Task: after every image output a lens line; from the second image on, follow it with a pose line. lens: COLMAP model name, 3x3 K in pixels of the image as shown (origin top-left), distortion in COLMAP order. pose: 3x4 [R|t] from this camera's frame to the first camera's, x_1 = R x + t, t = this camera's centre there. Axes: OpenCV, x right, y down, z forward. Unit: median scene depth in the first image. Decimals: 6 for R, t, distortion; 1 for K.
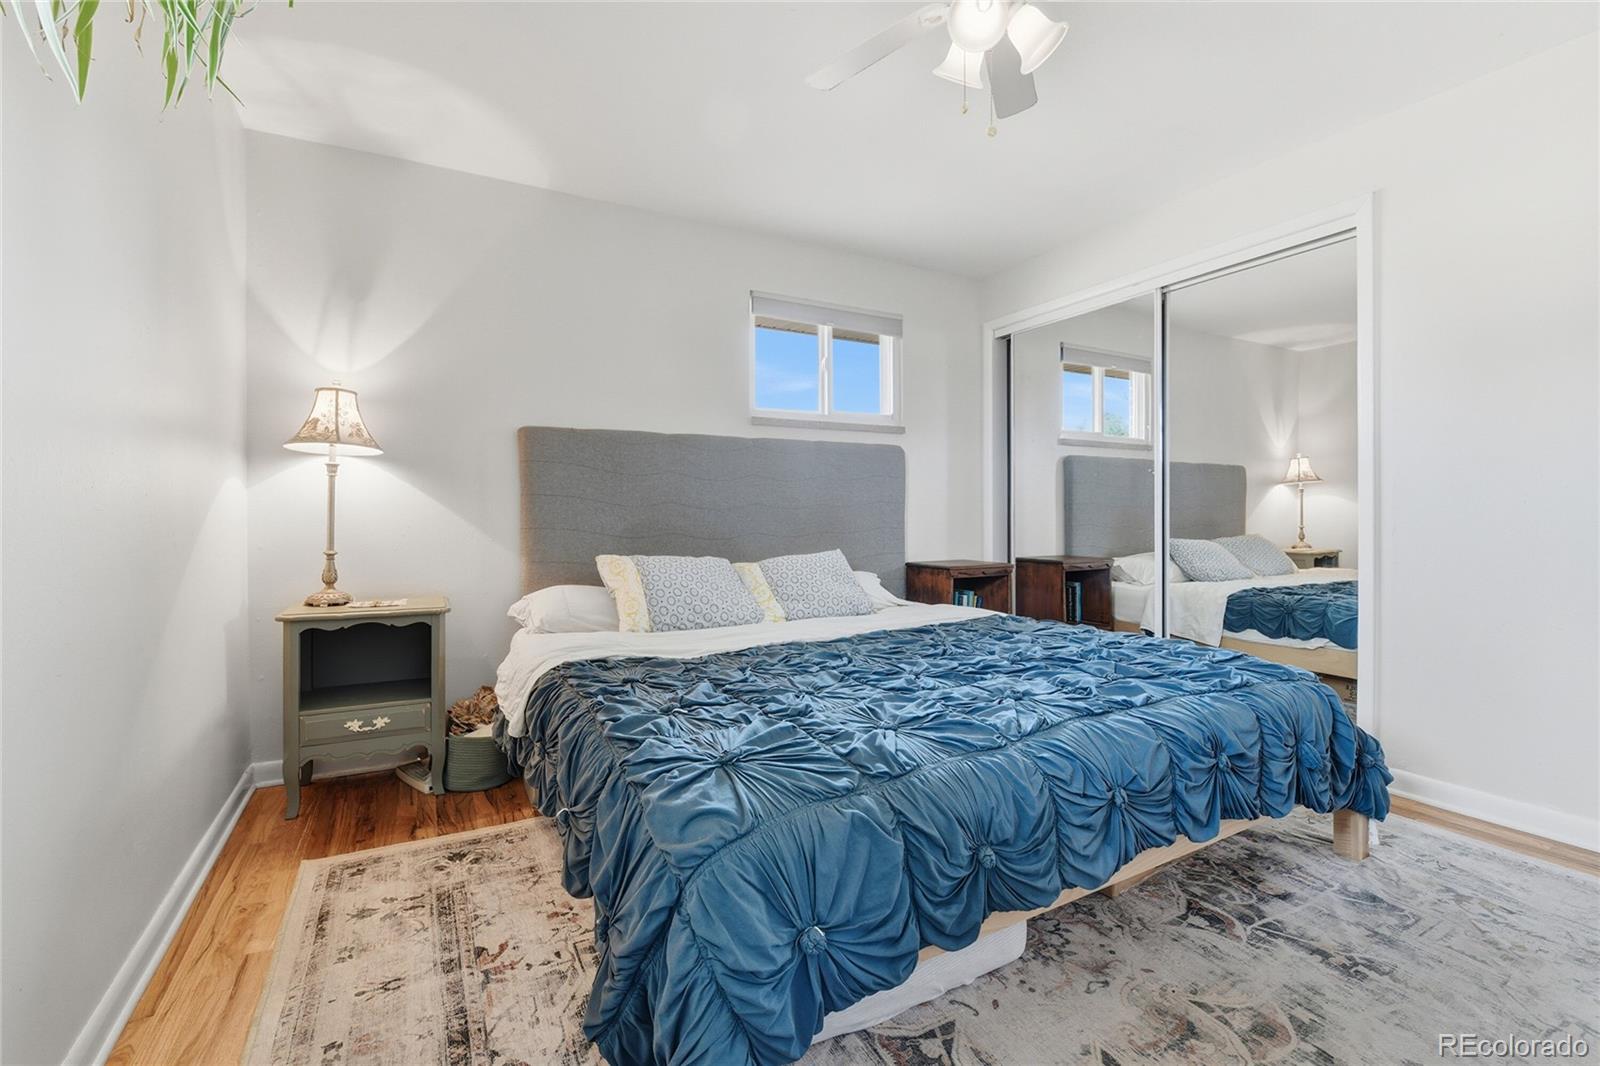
lens RADIAL K [[701.0, 0, 802.0], [0, 701.0, 512.8], [0, 0, 1]] dist [0.000300, -0.010677]
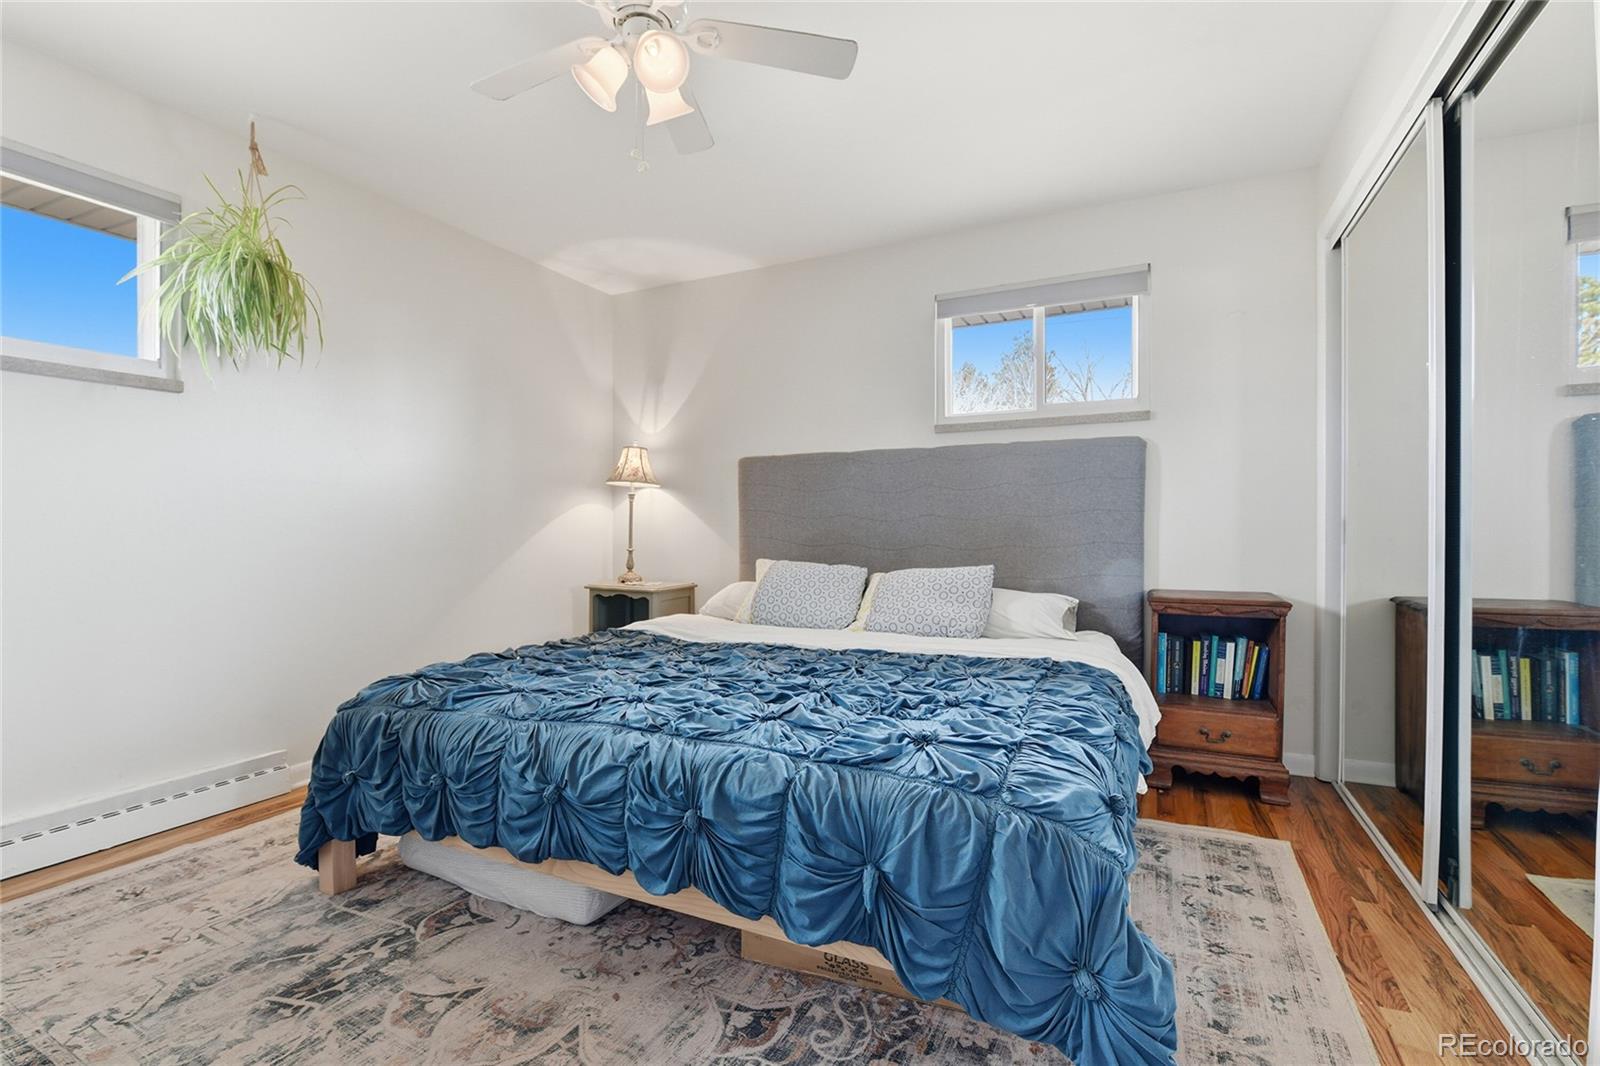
lens RADIAL K [[714.6, 0, 805.6], [0, 714.6, 528.7], [0, 0, 1]] dist [0.002626, -0.010139]
pose [[0.569969, 0.003321, -0.821659, 0.828972], [0.000665, 0.999990, 0.004504, 0.002201], [0.821666, -0.003113, 0.569961, 0.372823]]
